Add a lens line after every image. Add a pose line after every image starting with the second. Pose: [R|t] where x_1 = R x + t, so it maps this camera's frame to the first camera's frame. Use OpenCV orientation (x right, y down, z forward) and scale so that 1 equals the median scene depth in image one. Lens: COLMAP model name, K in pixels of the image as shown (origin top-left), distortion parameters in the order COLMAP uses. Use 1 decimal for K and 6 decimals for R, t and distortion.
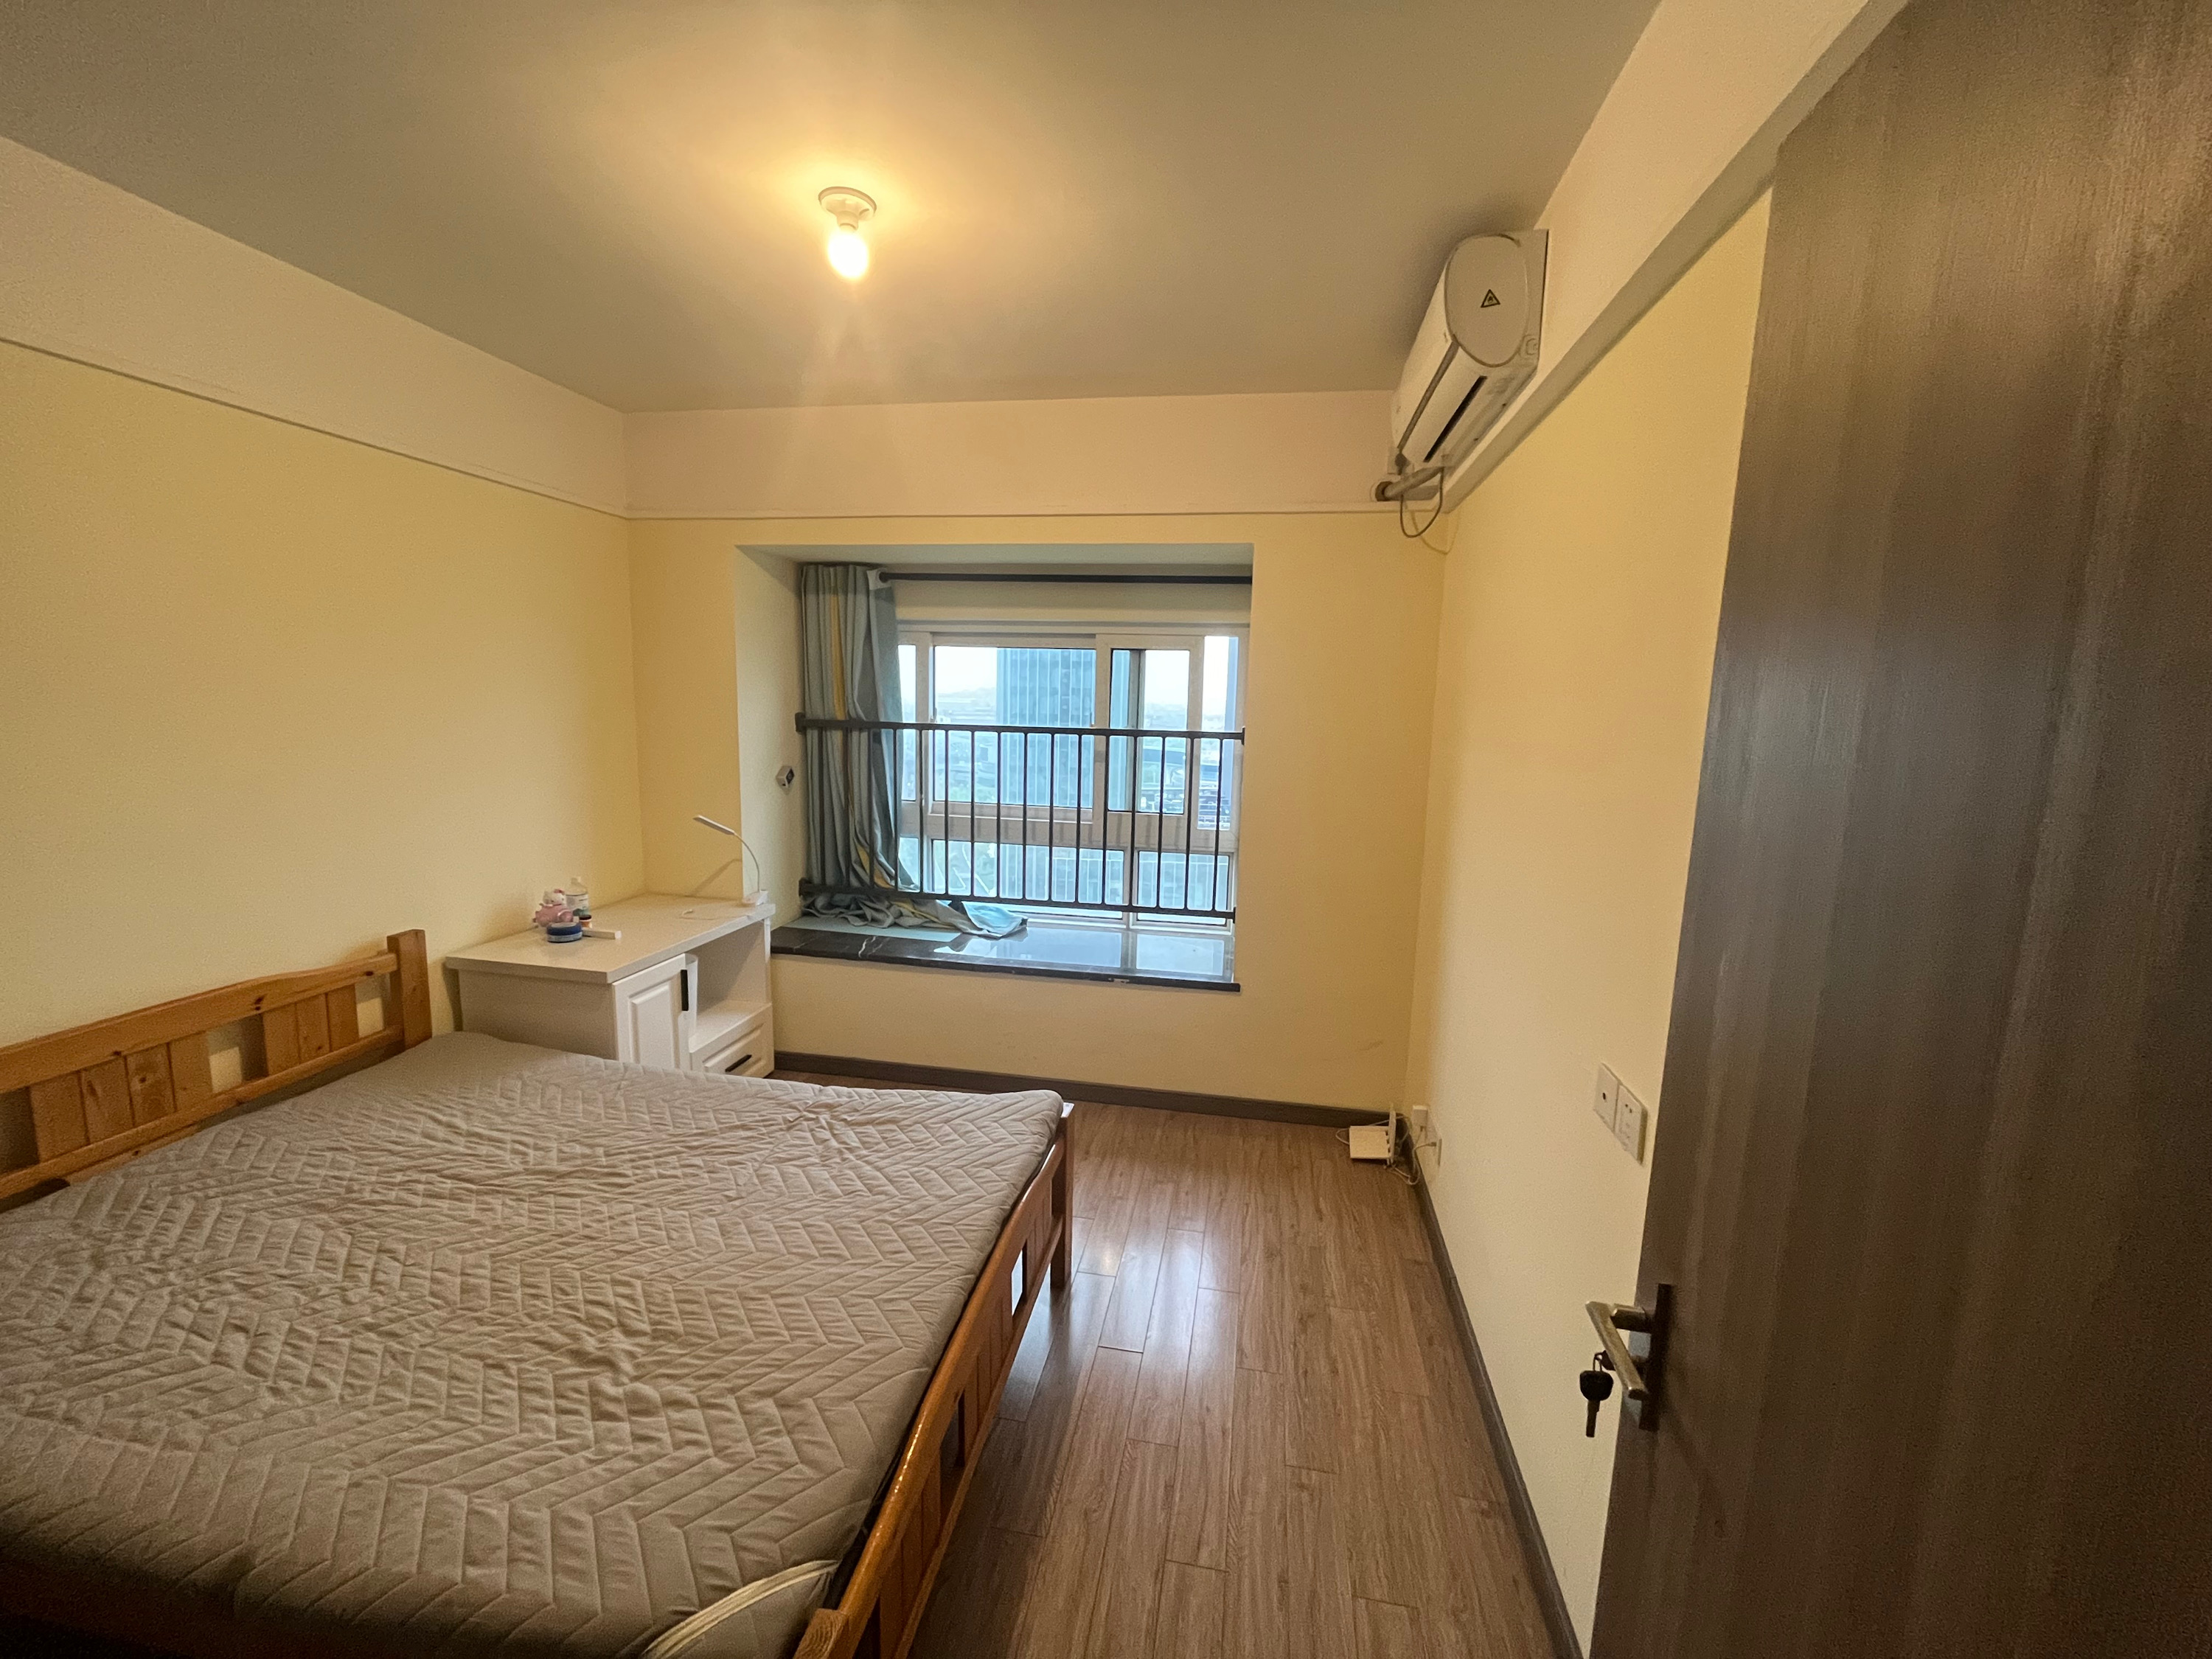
lens RADIAL K [[897.5, 0, 1106.0], [0, 897.5, 829.5], [0, 0, 1]] dist [-0.003013, -0.000339]
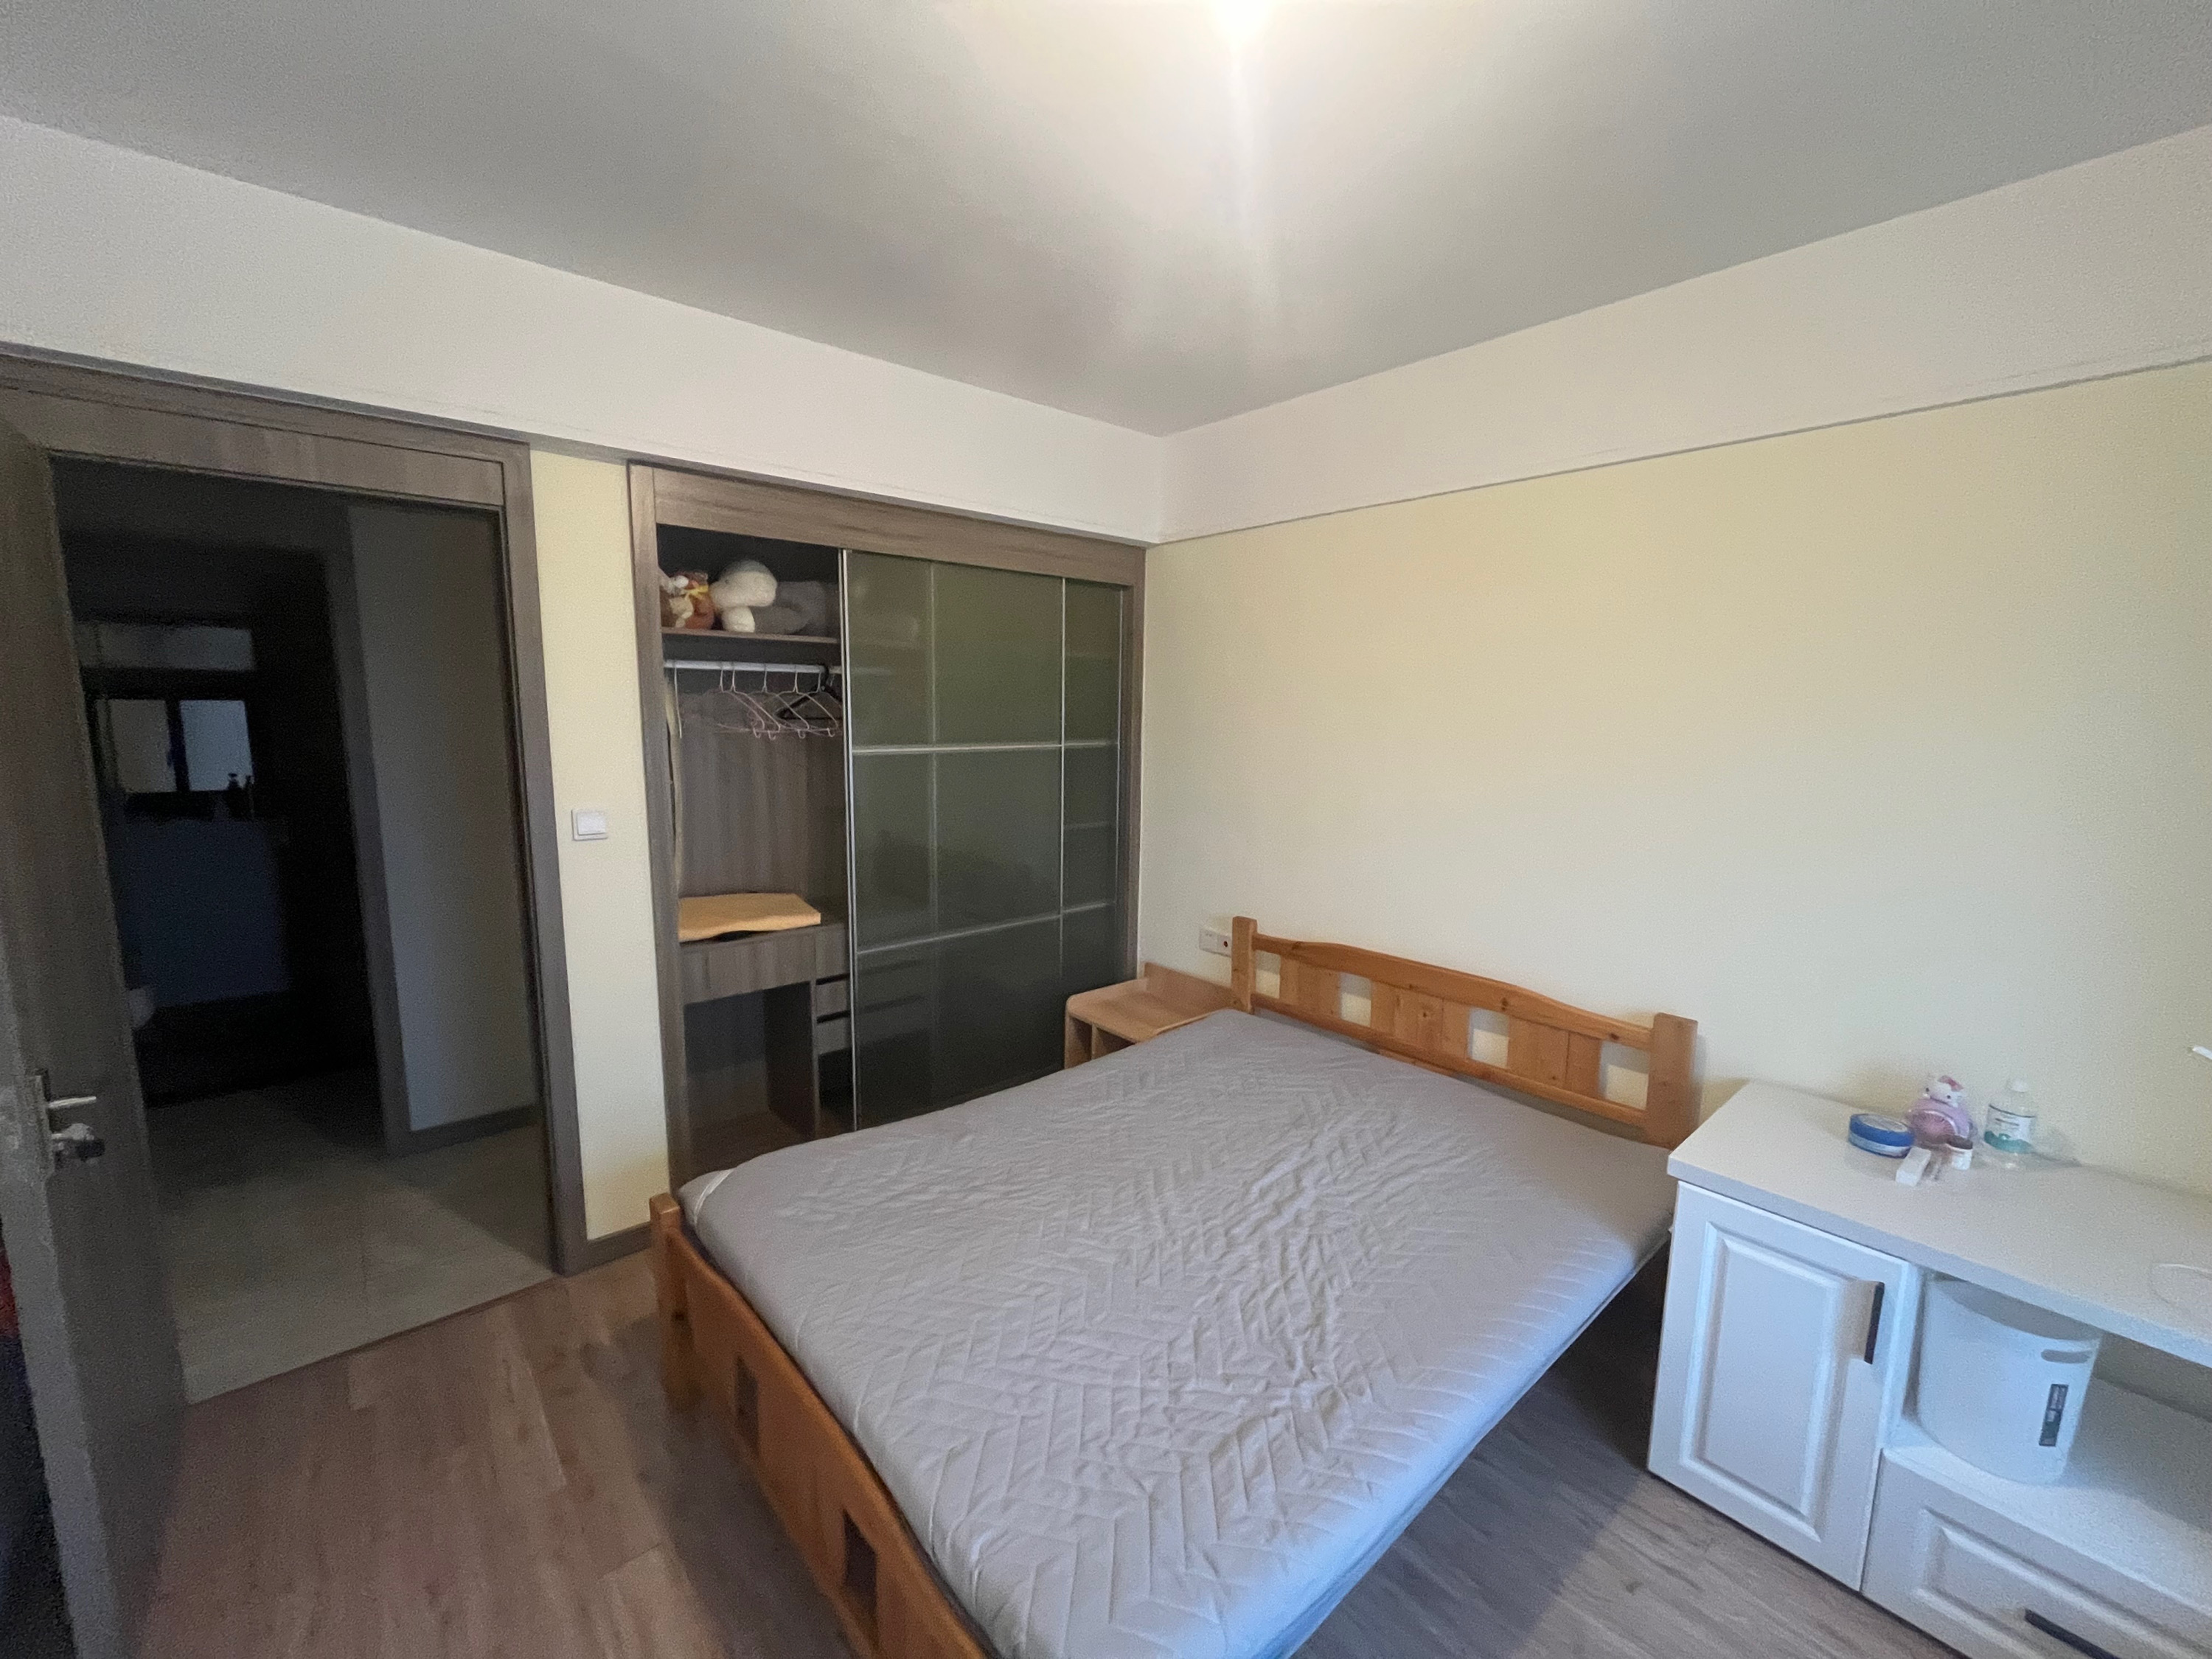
lens RADIAL K [[897.5, 0, 1106.0], [0, 897.5, 829.5], [0, 0, 1]] dist [-0.003013, -0.000339]
pose [[-0.621607, 0.075203, -0.779711, 0.179014], [-0.139926, 0.968711, 0.204986, -0.140364], [0.770731, 0.236523, -0.591634, 0.965555]]
